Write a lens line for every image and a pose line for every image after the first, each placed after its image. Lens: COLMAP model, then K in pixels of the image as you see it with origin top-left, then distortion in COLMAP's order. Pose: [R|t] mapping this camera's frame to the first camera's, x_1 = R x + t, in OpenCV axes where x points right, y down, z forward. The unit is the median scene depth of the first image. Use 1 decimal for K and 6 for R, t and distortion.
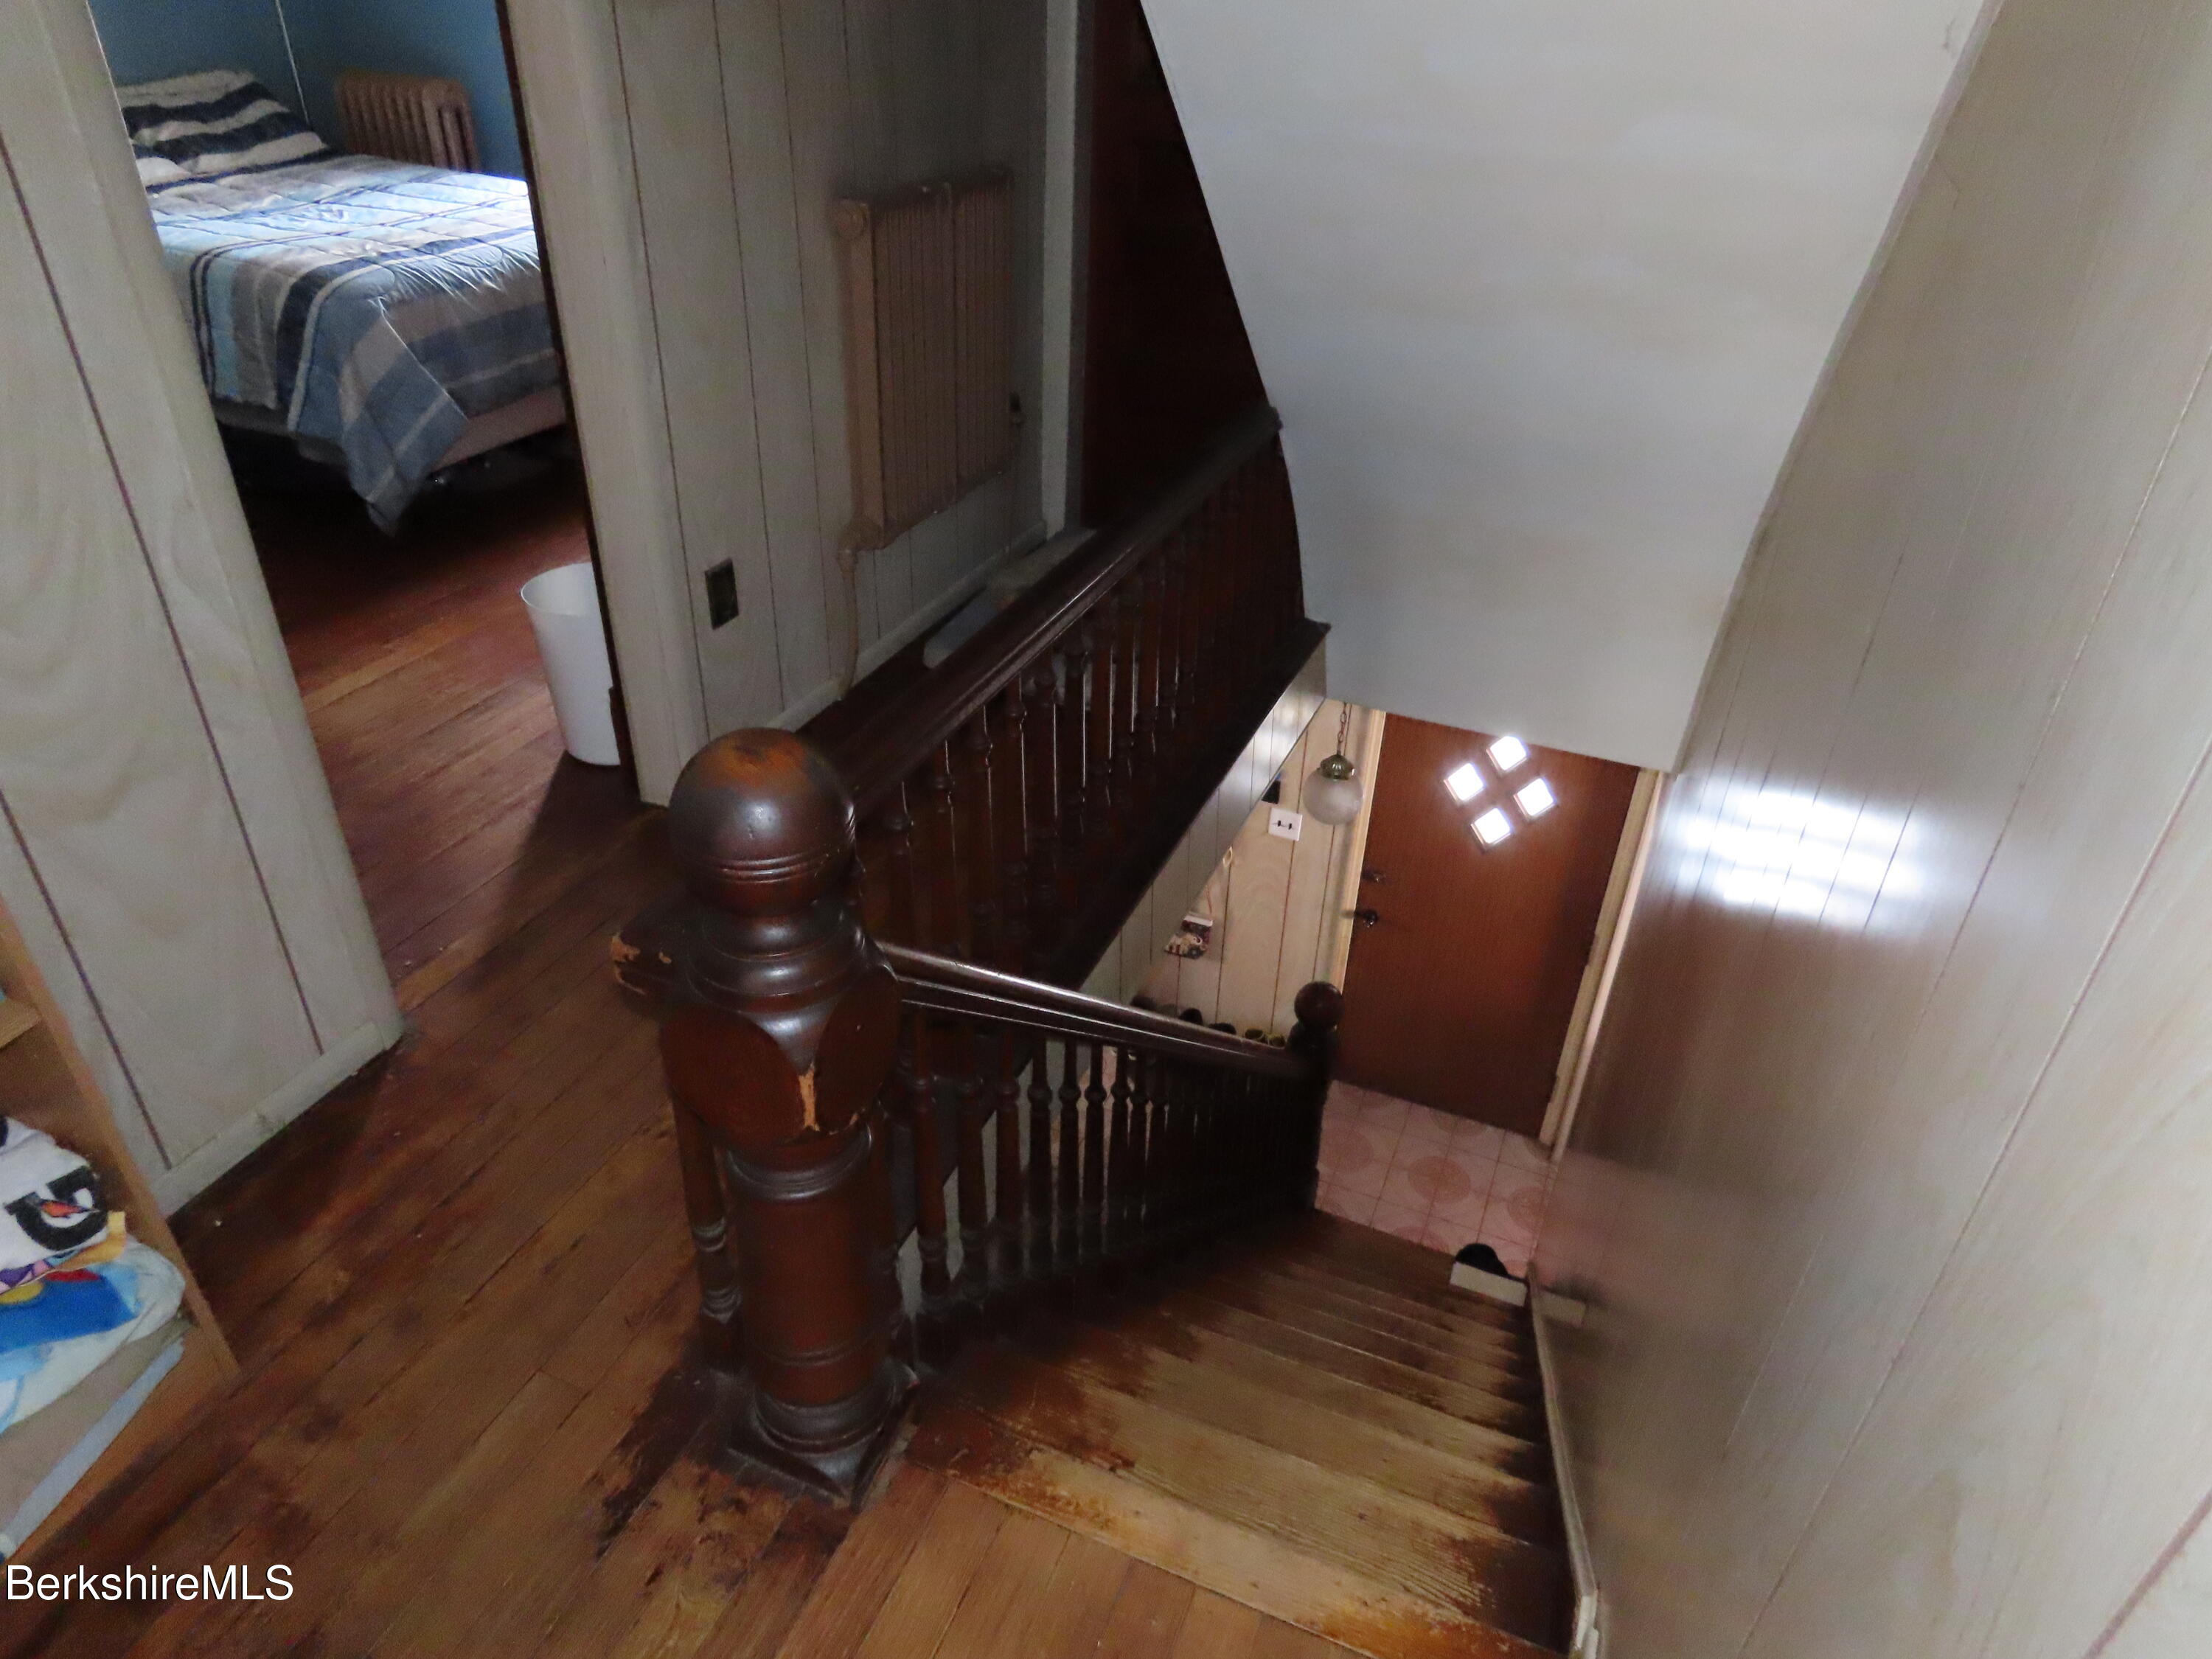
lens RADIAL K [[1370.9, 0, 1111.7], [0, 1370.9, 823.8], [0, 0, 1]] dist [-0.015653, -0.001254]
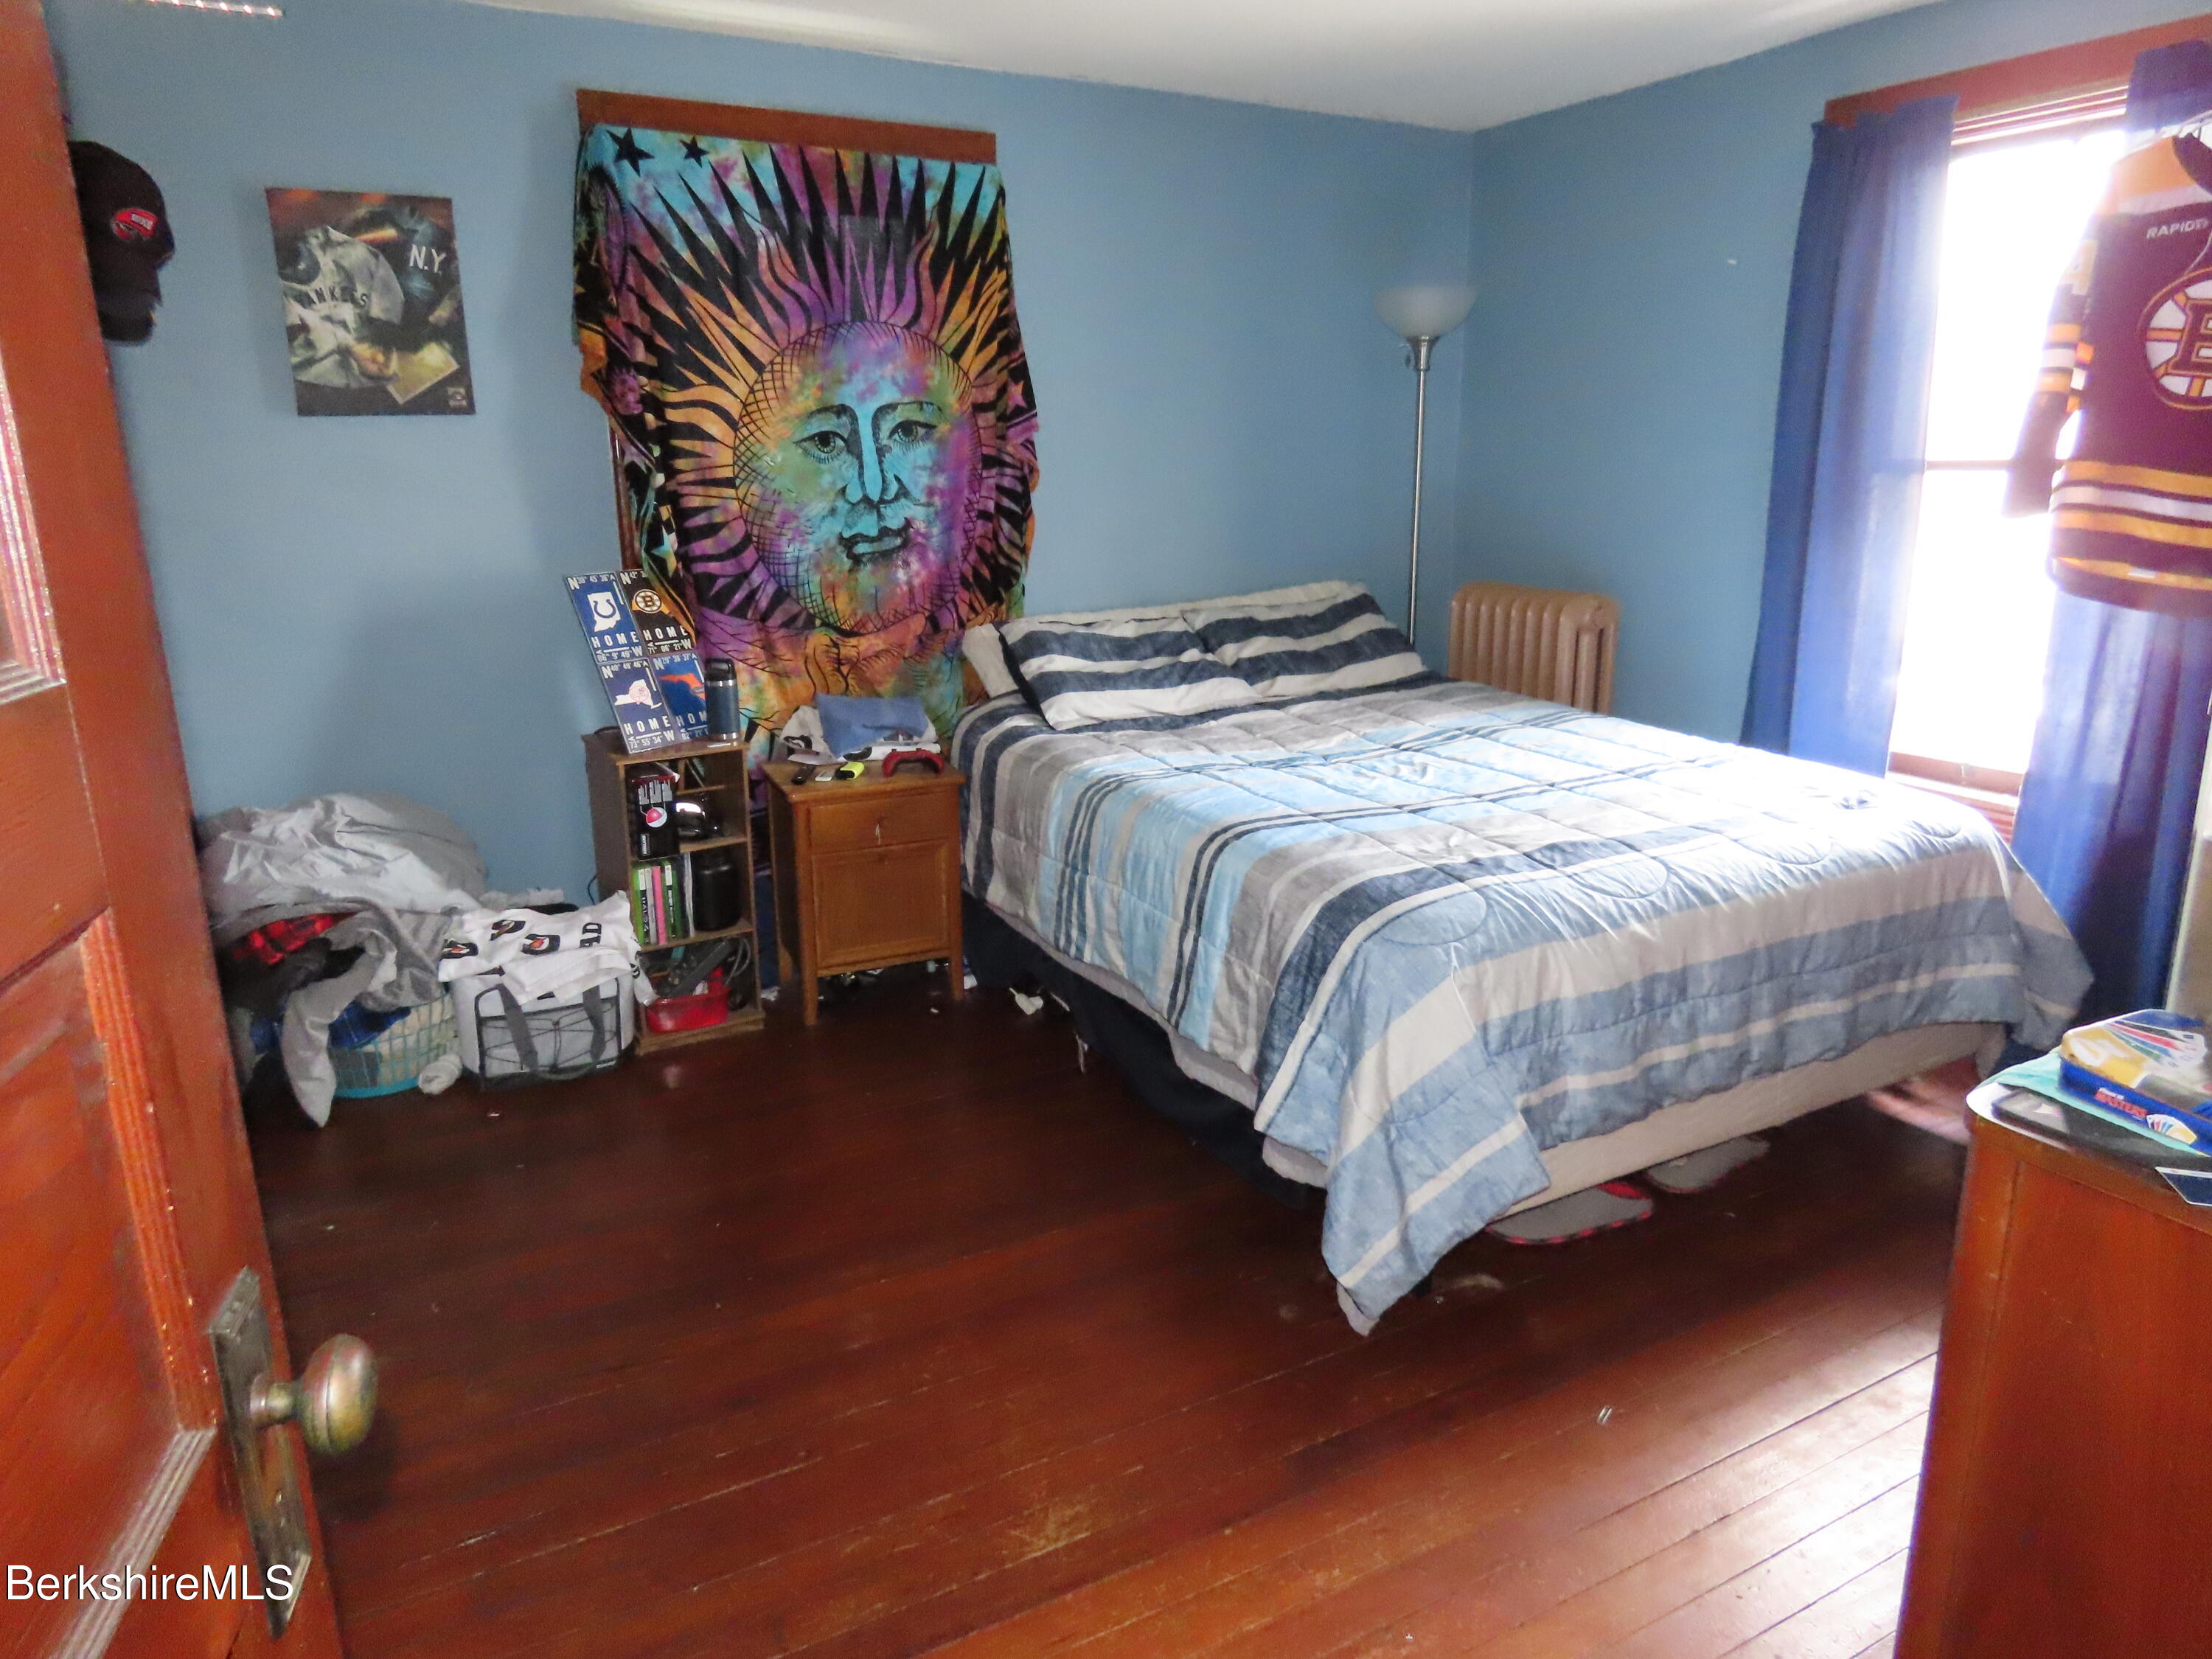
lens RADIAL K [[1370.9, 0, 1111.7], [0, 1370.9, 823.8], [0, 0, 1]] dist [-0.015653, -0.001254]
pose [[0.769523, 0.111474, -0.628815, -0.269427], [-0.309546, 0.926354, -0.214592, -0.243936], [0.558584, 0.359781, 0.747357, 0.434937]]
